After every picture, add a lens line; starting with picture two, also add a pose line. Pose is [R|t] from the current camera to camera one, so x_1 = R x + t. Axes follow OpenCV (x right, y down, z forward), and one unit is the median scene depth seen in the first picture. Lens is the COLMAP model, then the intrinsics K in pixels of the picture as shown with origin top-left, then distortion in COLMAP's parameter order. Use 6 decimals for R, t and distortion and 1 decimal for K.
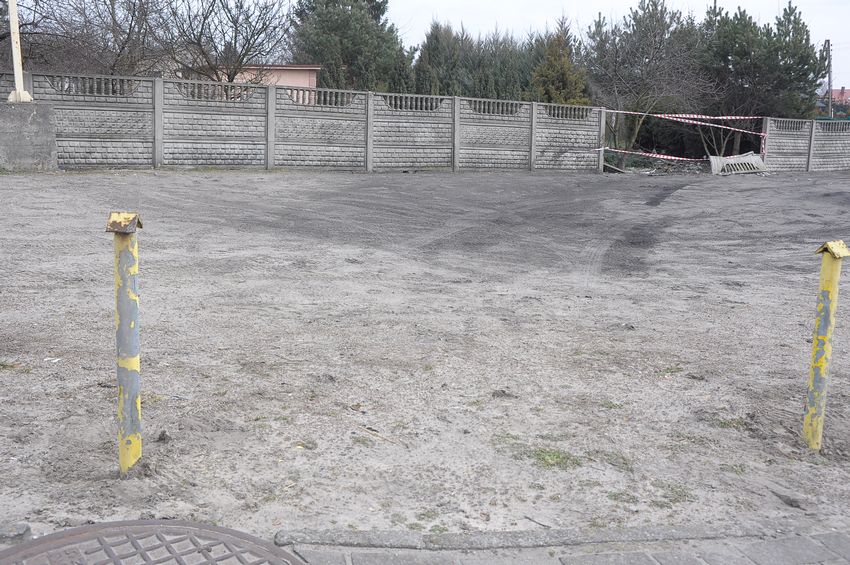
lens RADIAL K [[892.1, 0, 425.0], [0, 892.1, 282.5], [0, 0, 1]] dist [-0.017141, -0.012481]
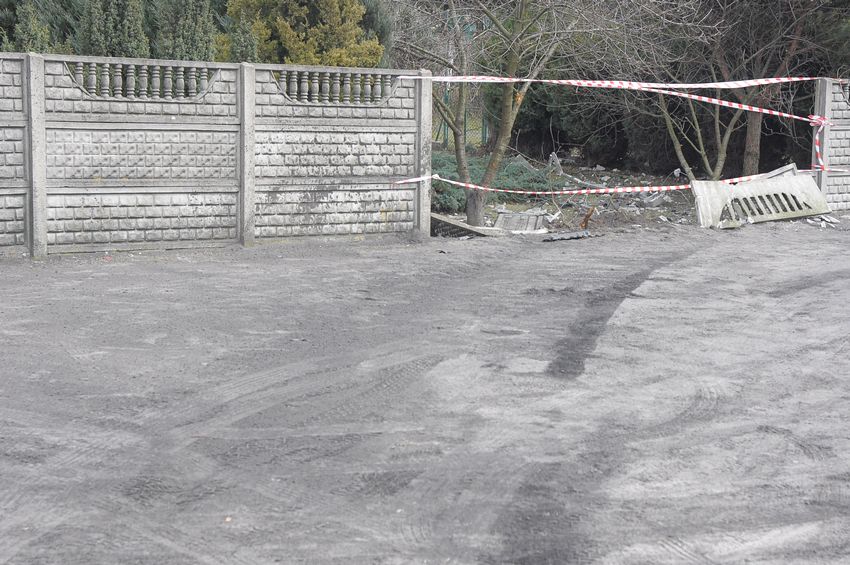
lens RADIAL K [[2175.8, 0, 425.0], [0, 2175.8, 282.5], [0, 0, 1]] dist [0.110611, 1.660379]
pose [[0.981040, -0.024209, 0.192289, 0.015385], [0.035601, 0.997795, -0.056010, -0.051674], [-0.190509, 0.061793, 0.979739, 0.076766]]
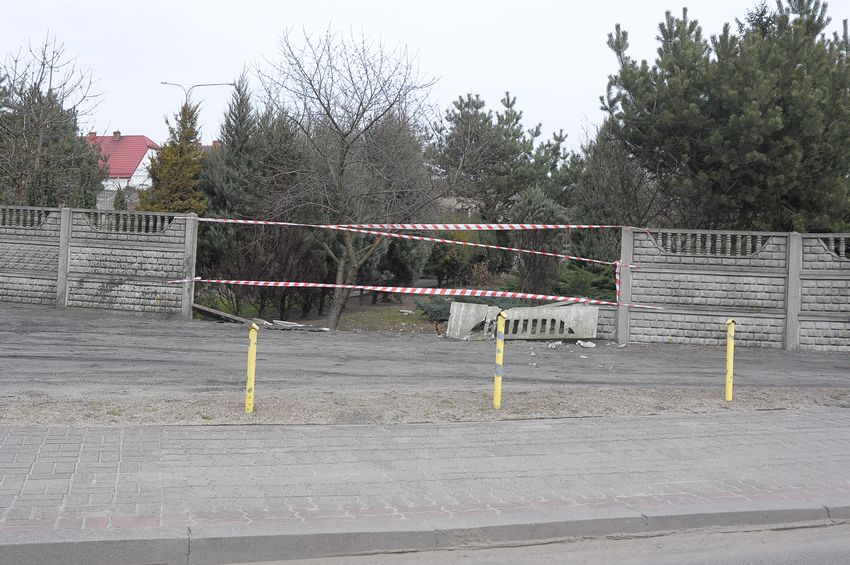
lens RADIAL K [[1202.4, 0, 425.0], [0, 1202.4, 282.5], [0, 0, 1]] dist [0.084034, -0.003765]
pose [[0.615535, -0.001145, -0.788109, 0.958066], [-0.157126, 0.979745, -0.124143, -0.071071], [0.772288, 0.200247, 0.602887, 0.626391]]
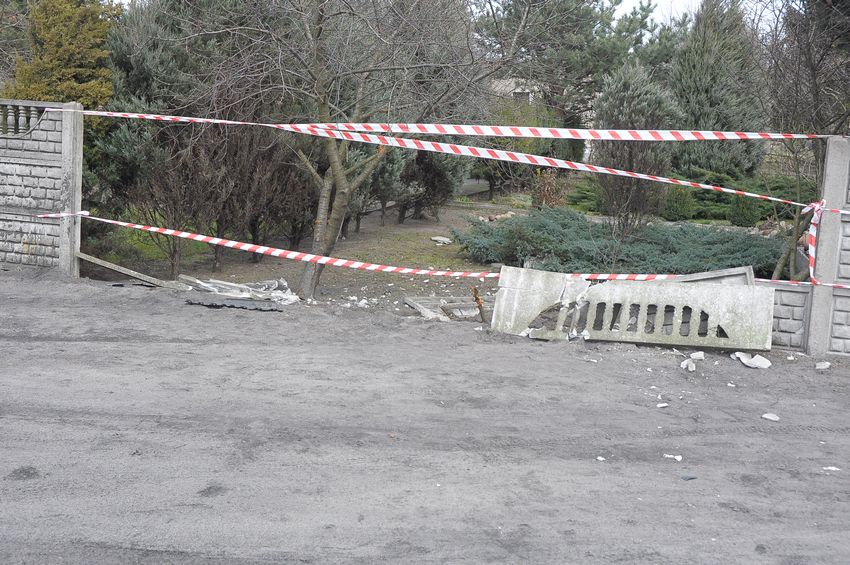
lens RADIAL K [[1125.0, 0, 425.0], [0, 1125.0, 282.5], [0, 0, 1]] dist [-0.165124, 1.082590]
pose [[0.571007, 0.093062, -0.815653, 0.672213], [-0.172689, 0.984940, -0.008516, -0.144079], [0.802577, 0.145717, 0.578478, 0.854759]]
